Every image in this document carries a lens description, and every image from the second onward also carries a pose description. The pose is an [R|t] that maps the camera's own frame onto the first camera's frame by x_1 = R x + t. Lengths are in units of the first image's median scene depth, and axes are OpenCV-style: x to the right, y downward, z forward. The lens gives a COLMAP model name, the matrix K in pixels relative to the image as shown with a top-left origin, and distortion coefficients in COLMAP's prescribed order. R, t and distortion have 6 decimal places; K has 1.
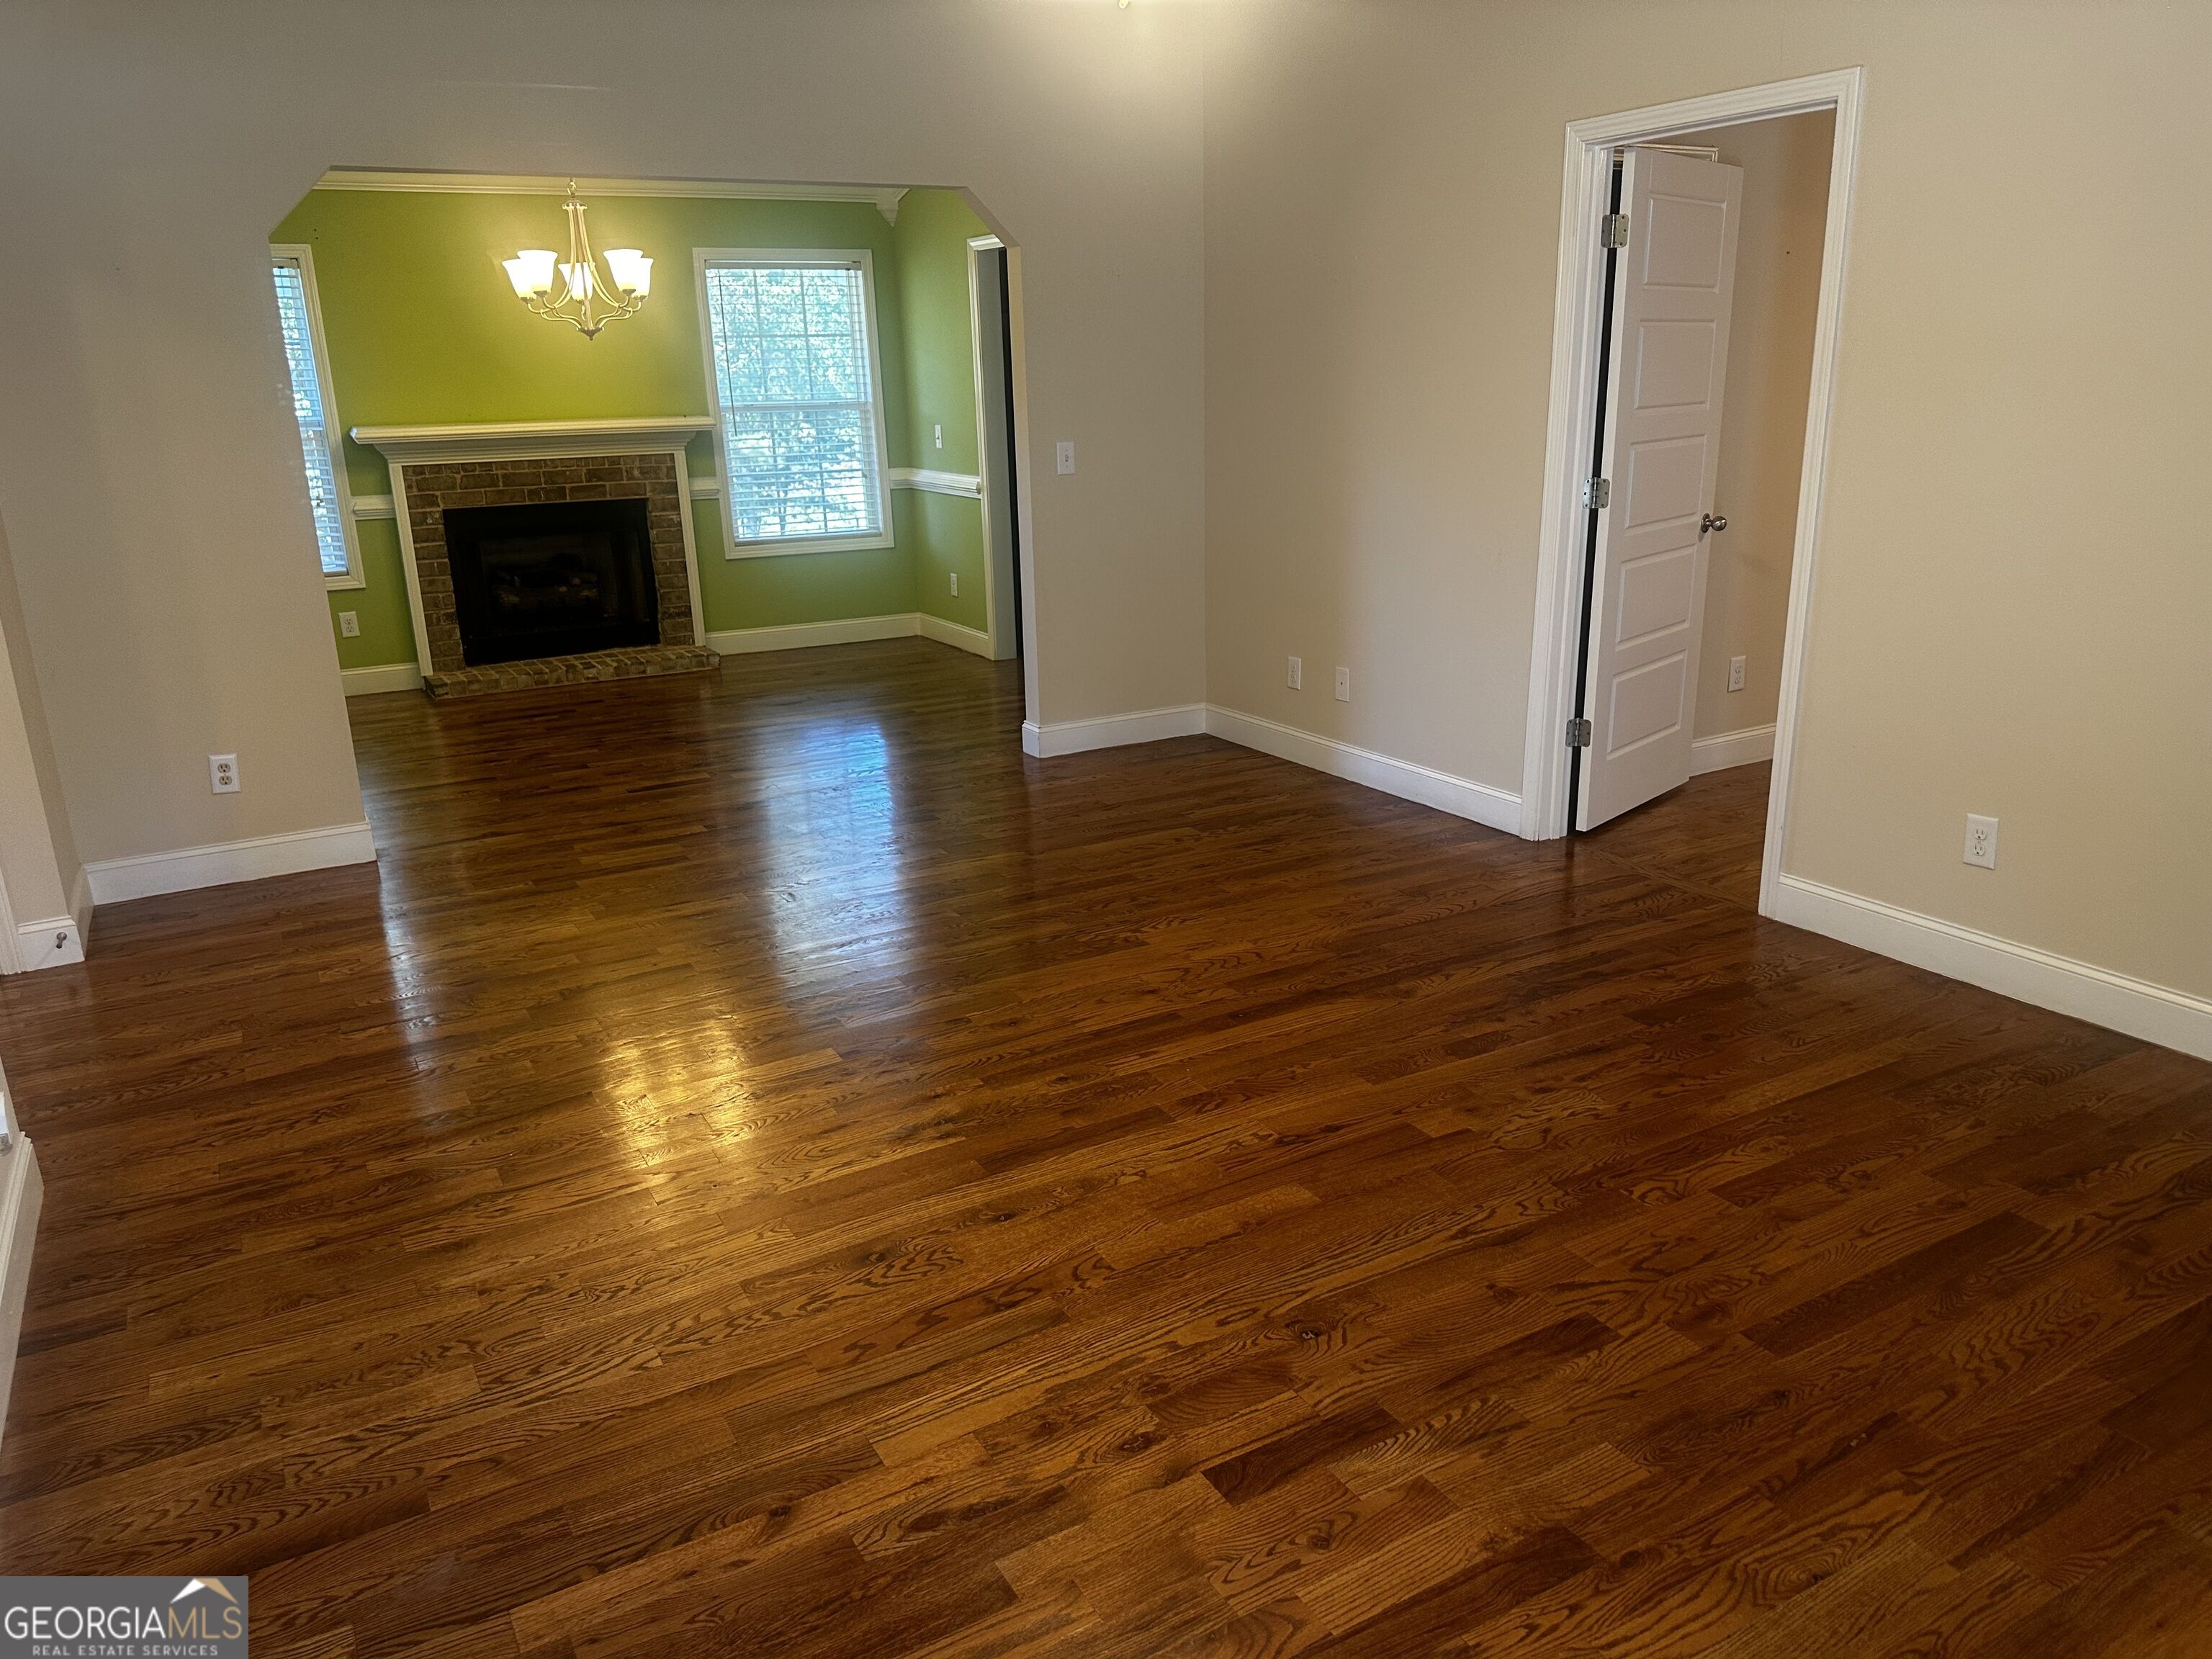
lens RADIAL K [[1588.7, 0, 1166.3], [0, 1588.7, 873.3], [0, 0, 1]] dist [0.117936, -0.263855]
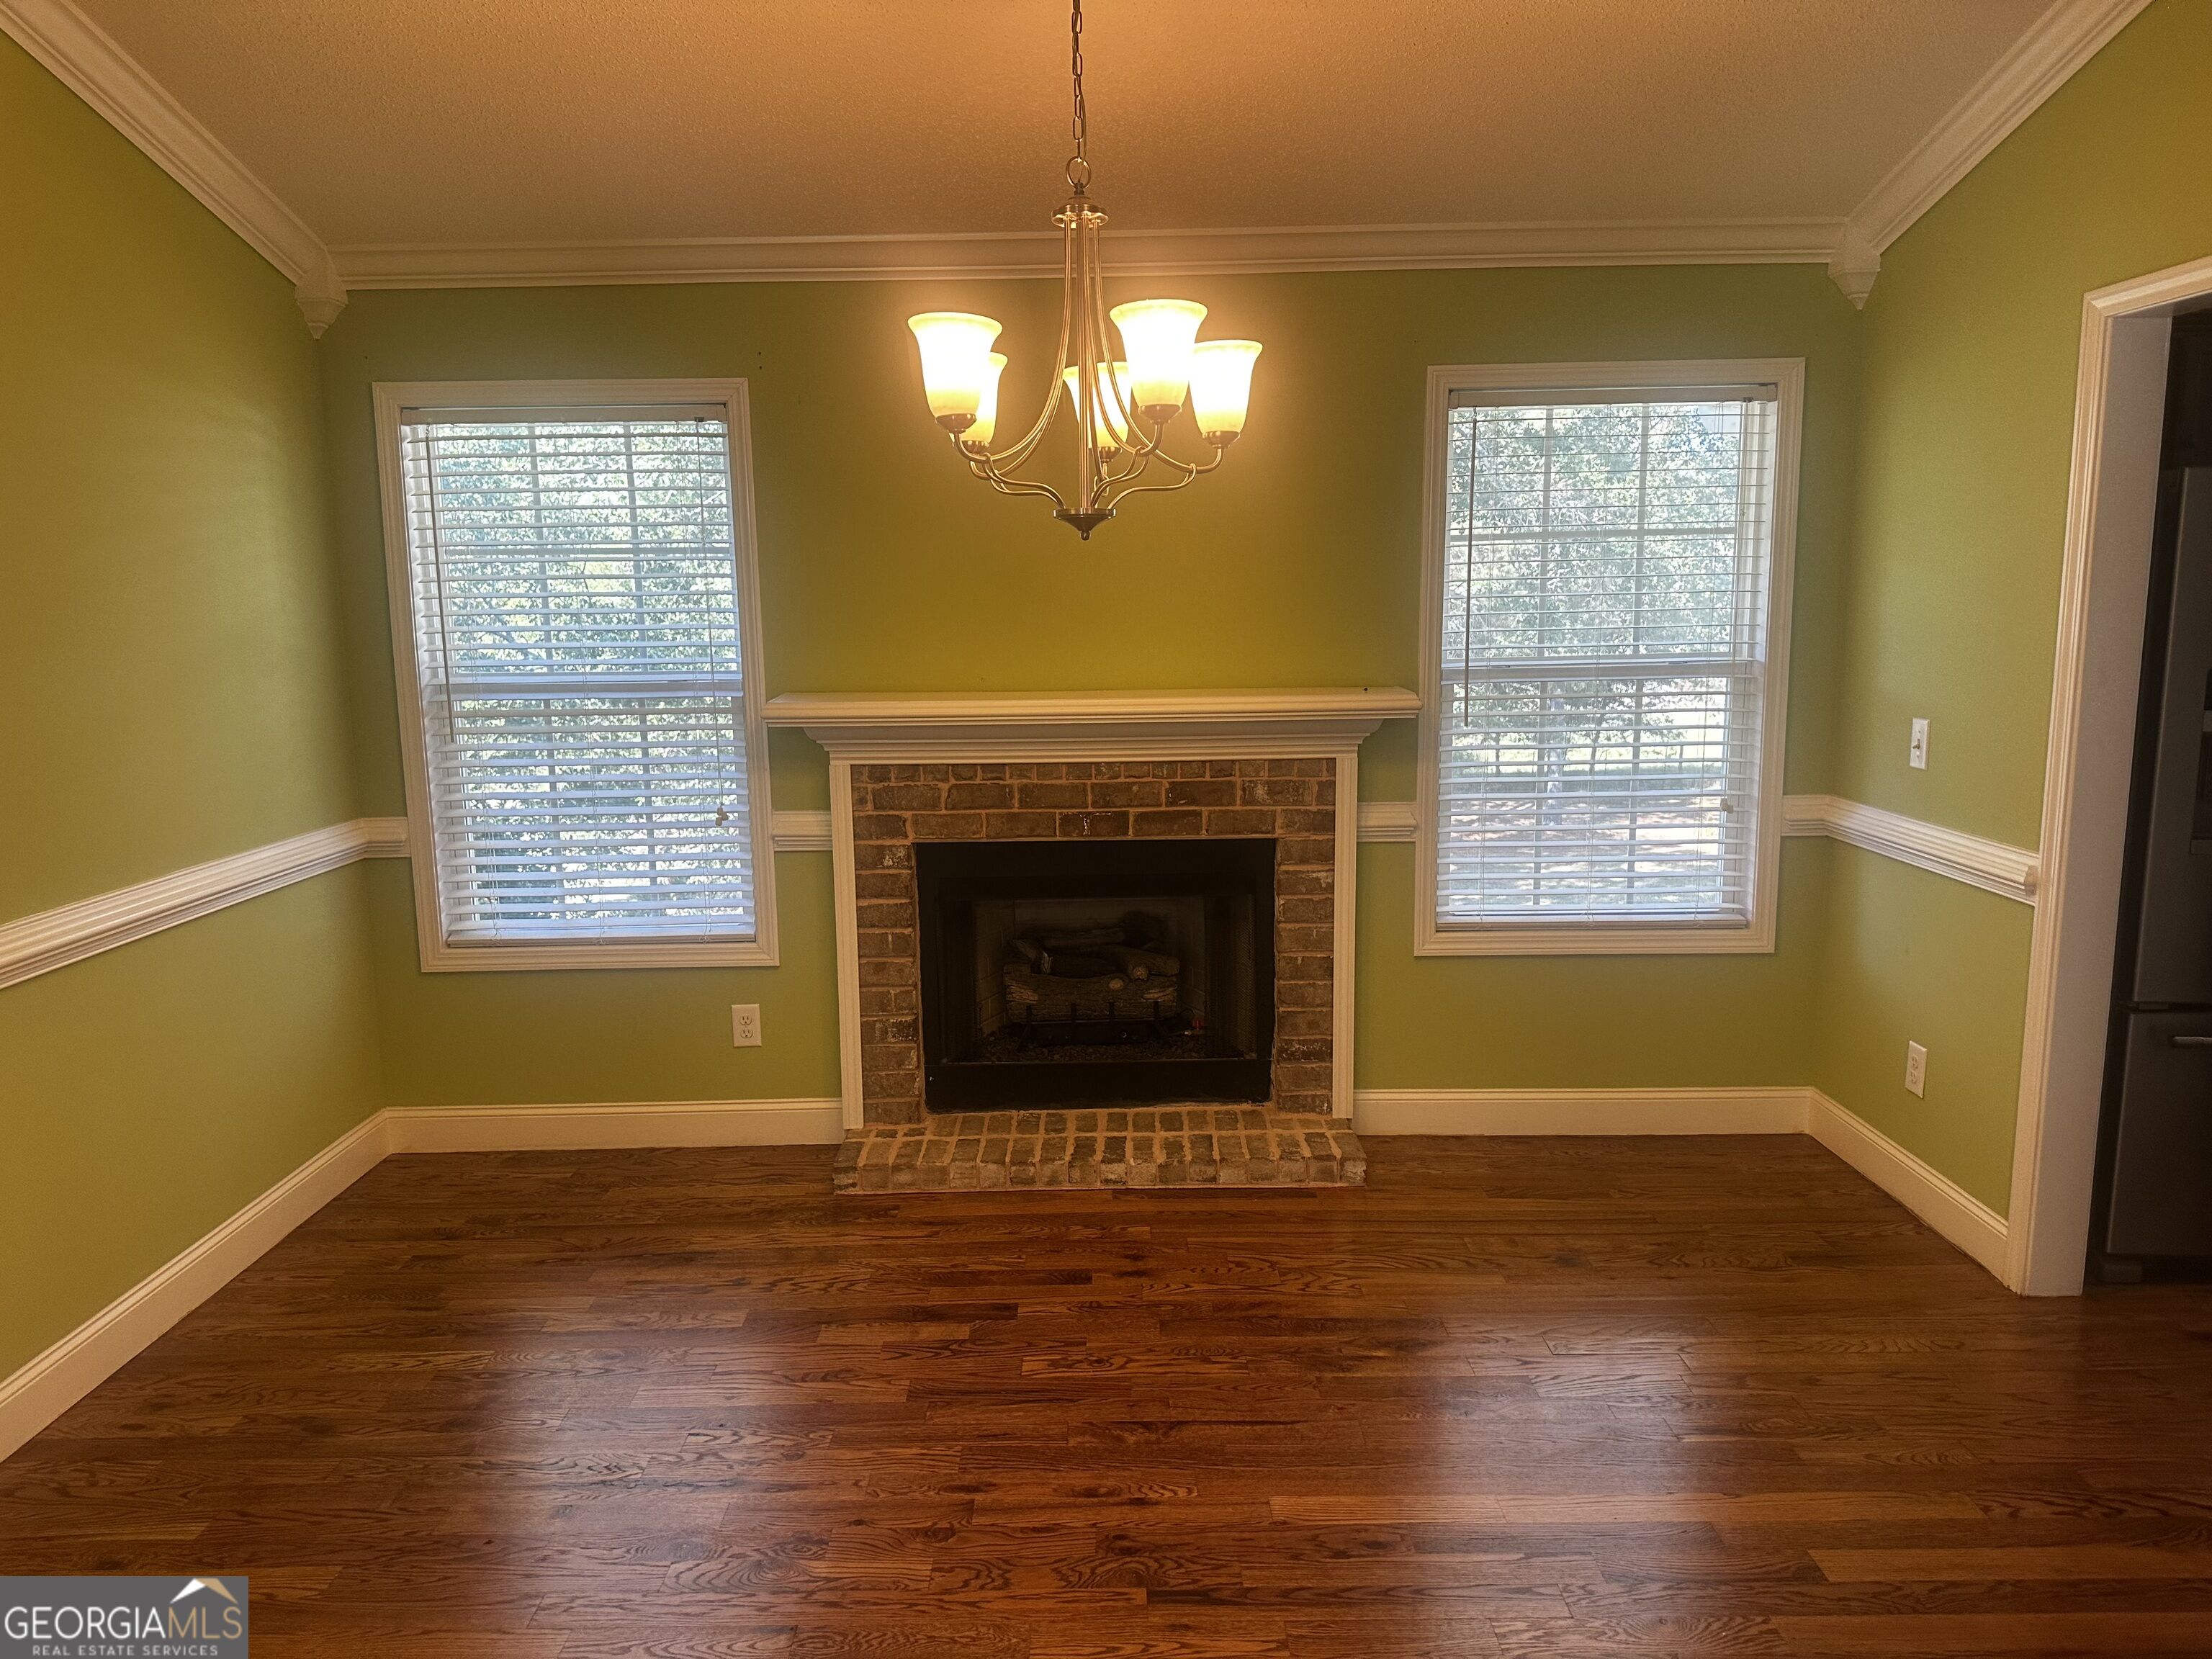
lens RADIAL K [[1566.4, 0, 1083.1], [0, 1566.4, 842.7], [0, 0, 1]] dist [0.132825, -0.162014]
pose [[0.853787, 0.090672, -0.512666, -0.113504], [-0.159729, 0.982847, -0.092181, -0.173133], [0.495514, 0.160591, 0.853626, 0.528720]]
